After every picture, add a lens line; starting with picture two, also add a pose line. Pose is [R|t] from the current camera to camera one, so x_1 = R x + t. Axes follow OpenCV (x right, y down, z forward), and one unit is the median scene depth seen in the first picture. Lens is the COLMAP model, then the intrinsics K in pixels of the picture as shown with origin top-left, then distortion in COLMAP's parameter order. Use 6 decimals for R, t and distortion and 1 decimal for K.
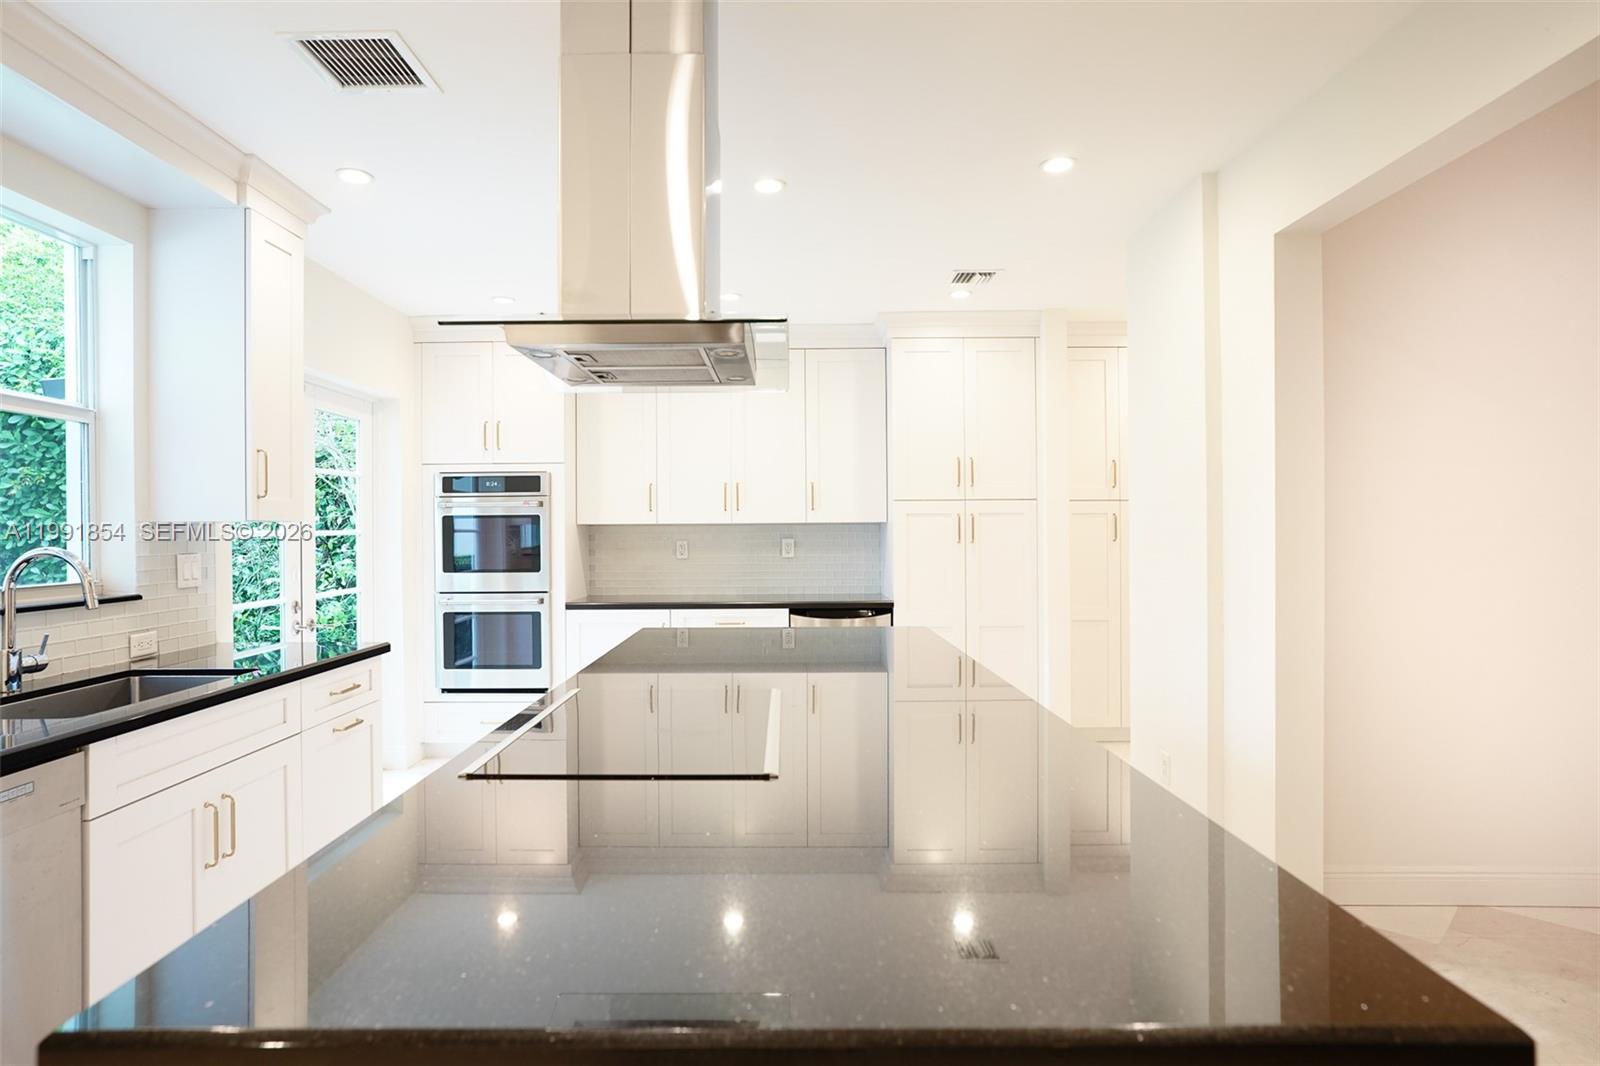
lens RADIAL K [[873.8, 0, 780.6], [0, 873.8, 534.0], [0, 0, 1]] dist [-0.058568, 0.041154]
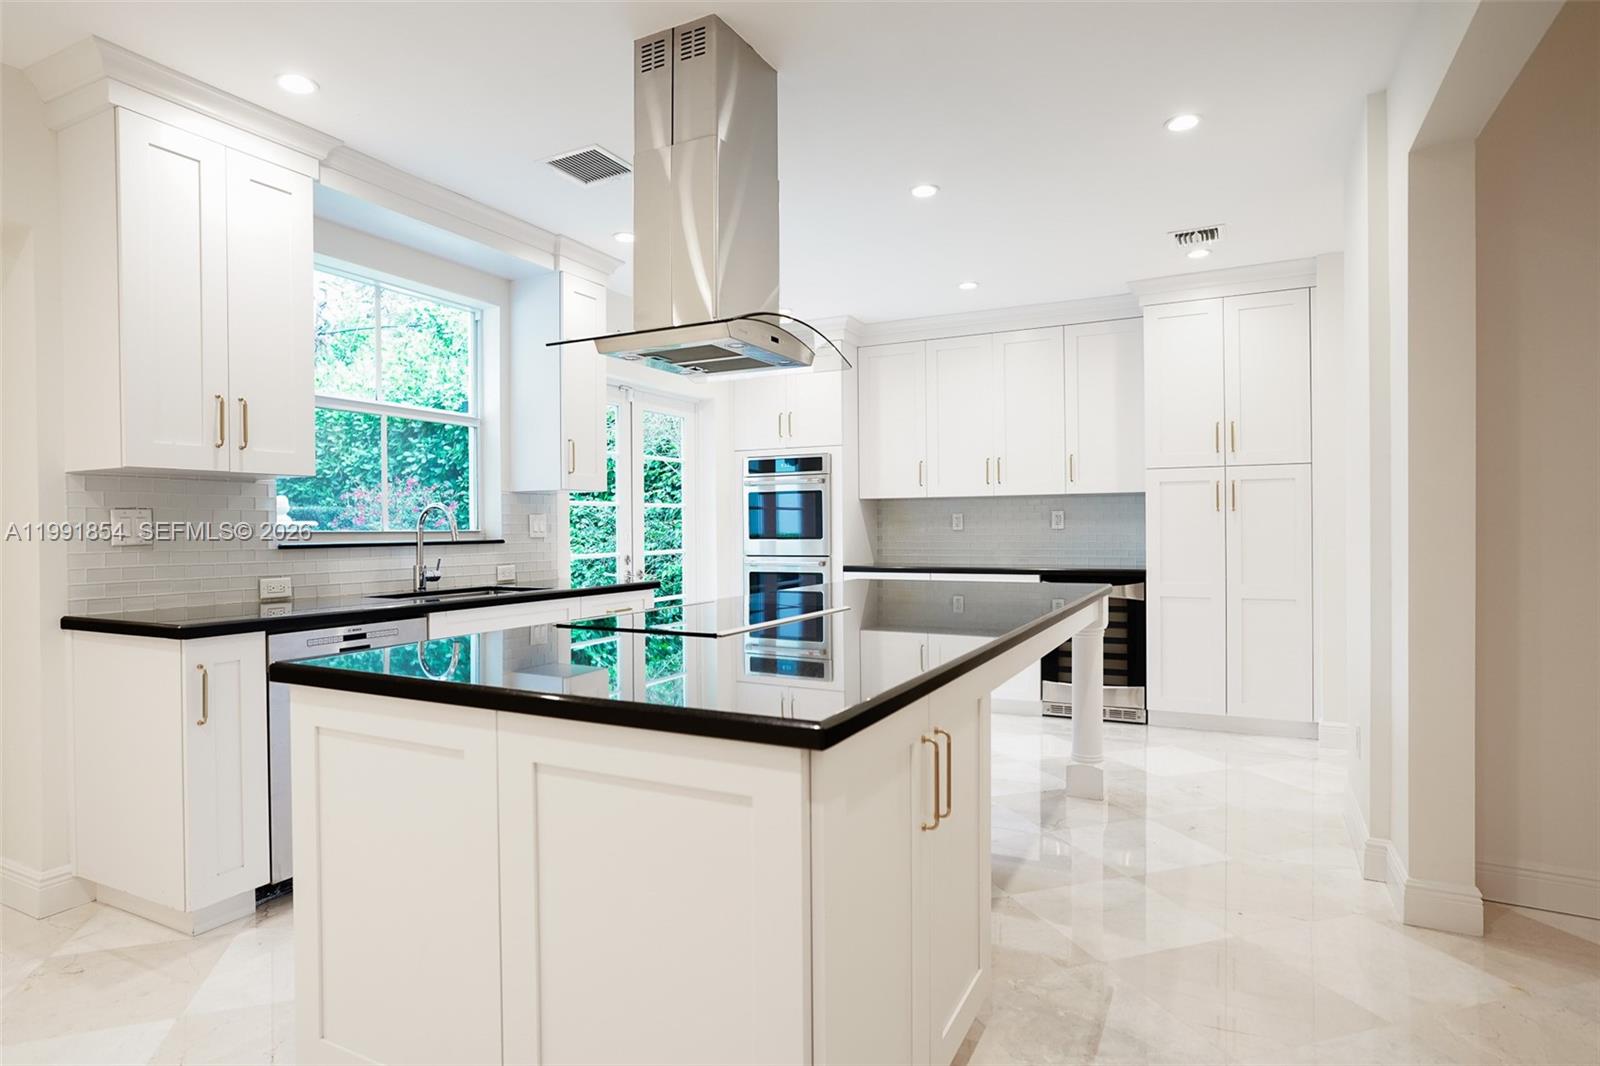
lens RADIAL K [[873.8, 0, 780.6], [0, 873.8, 534.0], [0, 0, 1]] dist [-0.058568, 0.041154]
pose [[0.886403, 0.002221, -0.462908, 0.218735], [0.001036, 0.999976, 0.006781, 0.028811], [0.462913, -0.006491, 0.886380, -0.069495]]
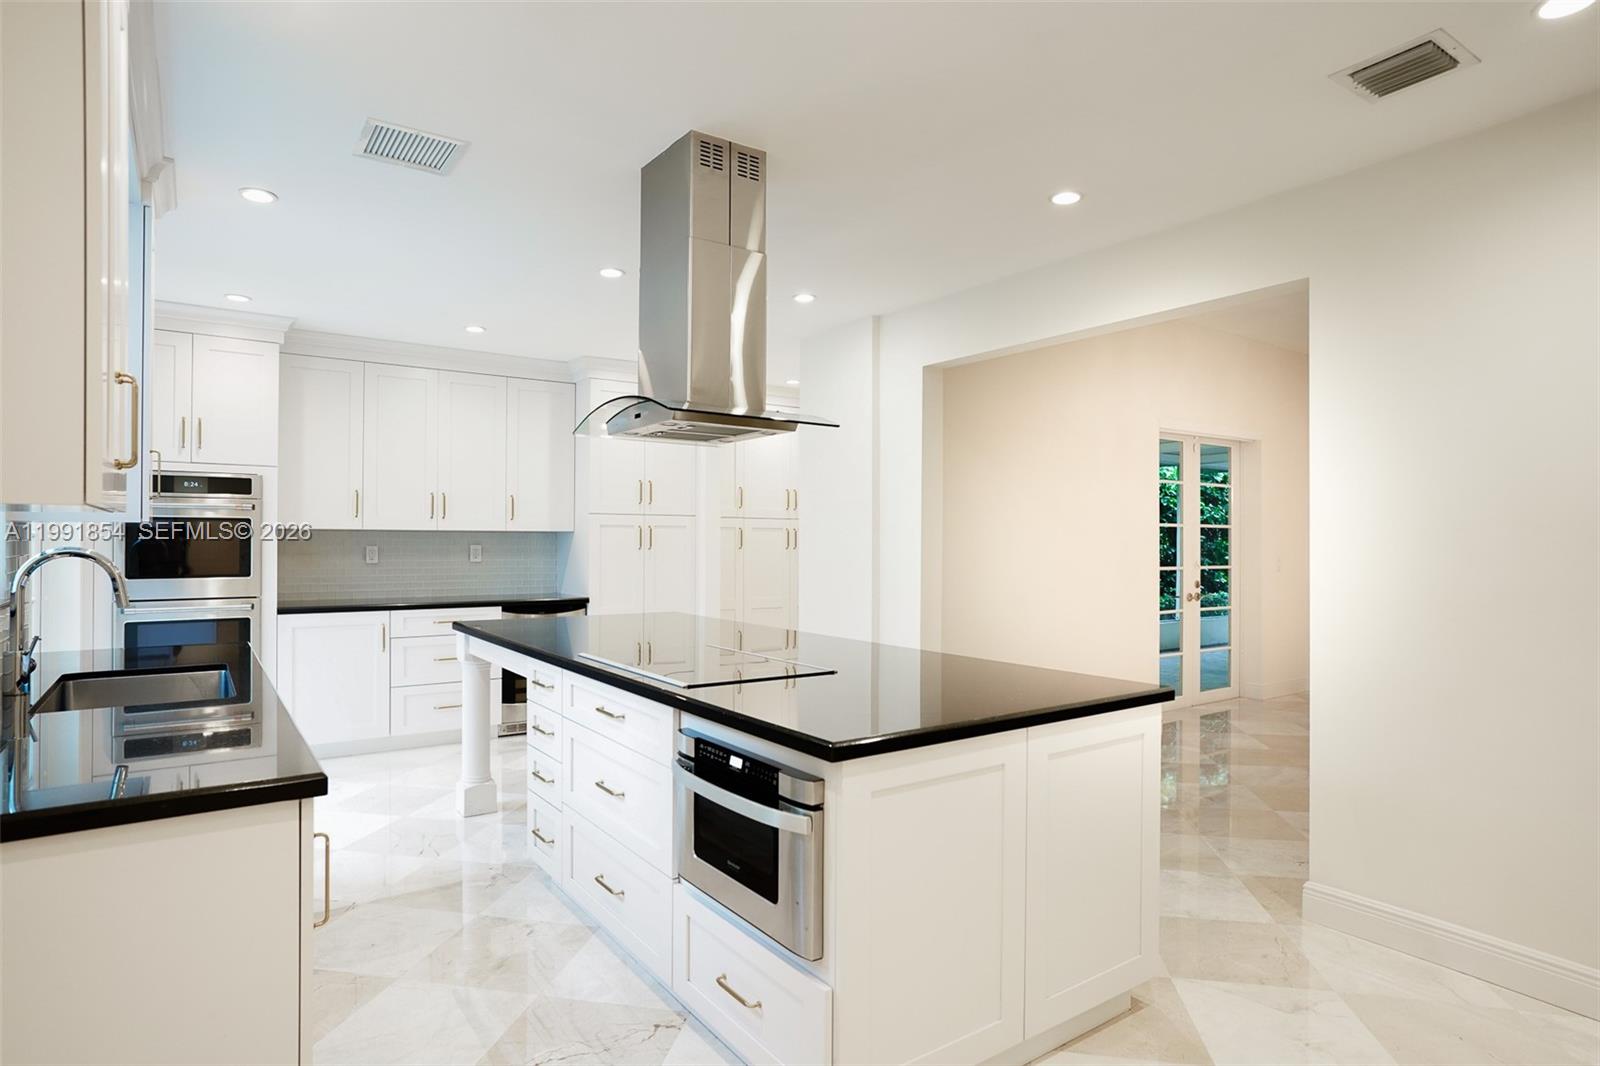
lens RADIAL K [[873.8, 0, 780.6], [0, 873.8, 534.0], [0, 0, 1]] dist [-0.058568, 0.041154]
pose [[0.824386, 0.014511, 0.565841, -0.332568], [-0.008614, 0.999877, -0.013092, 0.003147], [-0.565962, 0.005918, 0.824410, -0.134418]]
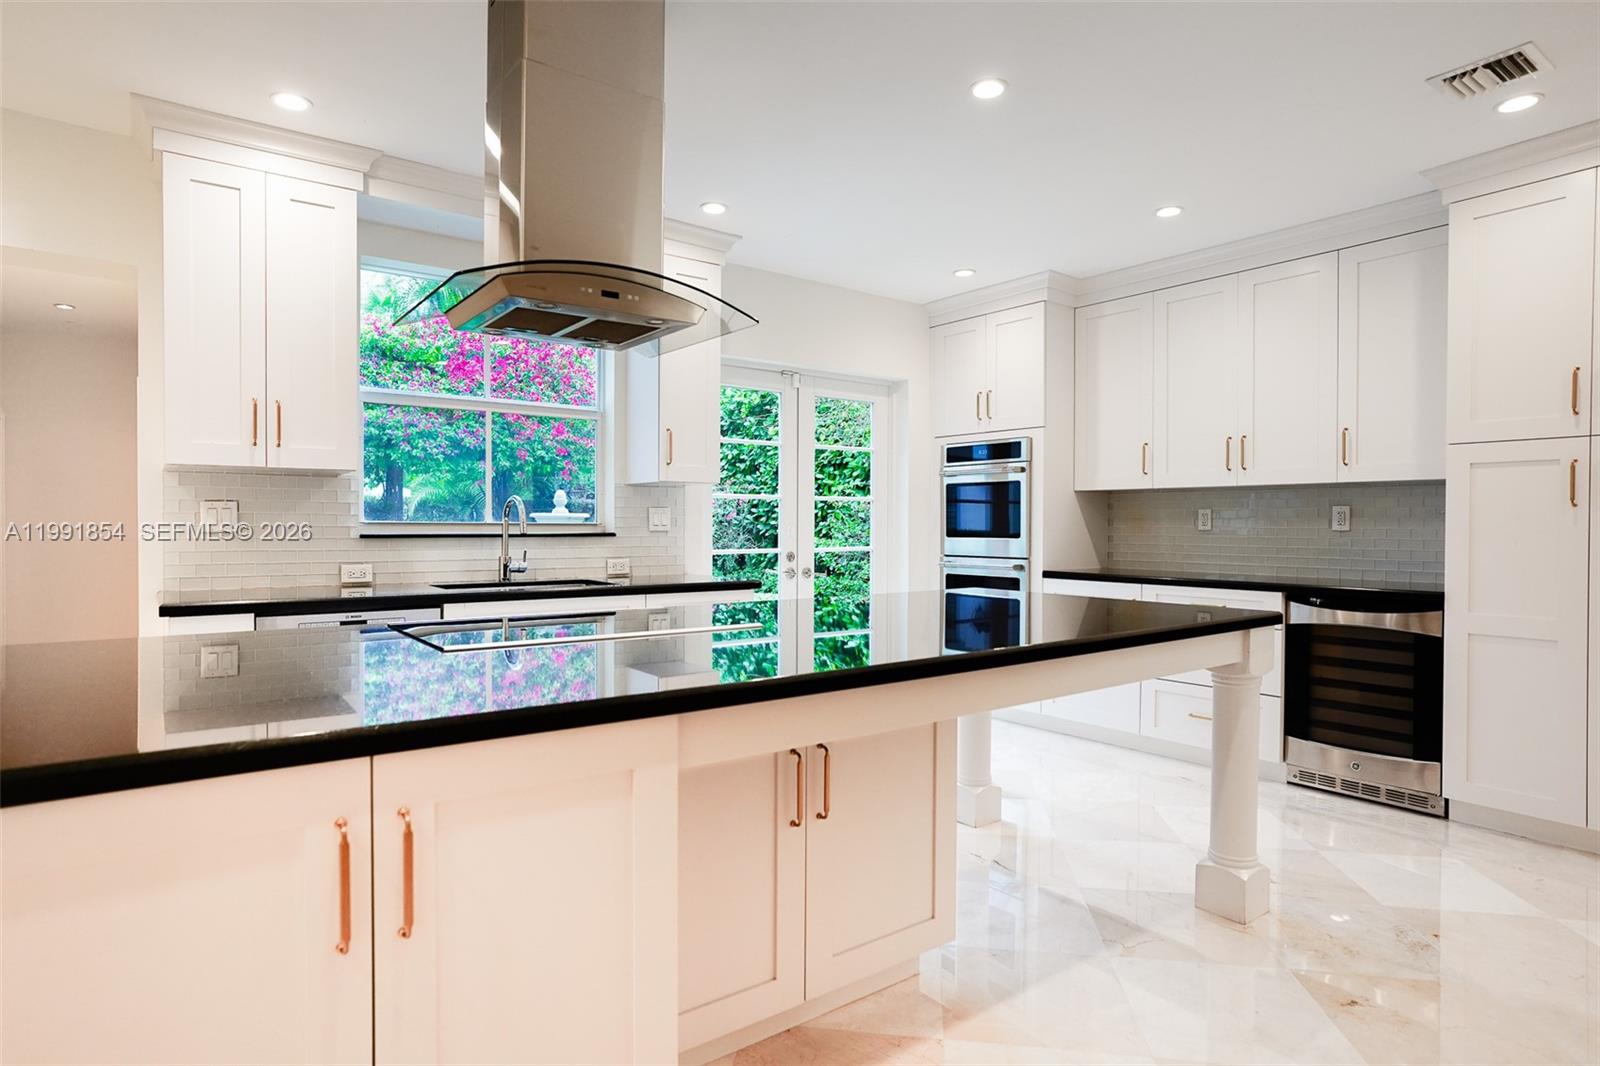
lens RADIAL K [[873.8, 0, 780.6], [0, 873.8, 534.0], [0, 0, 1]] dist [-0.058568, 0.041154]
pose [[0.594193, 0.018353, -0.804113, 0.360073], [-0.010302, 0.999831, 0.015208, 0.026552], [0.804257, -0.000752, 0.594282, 0.190161]]
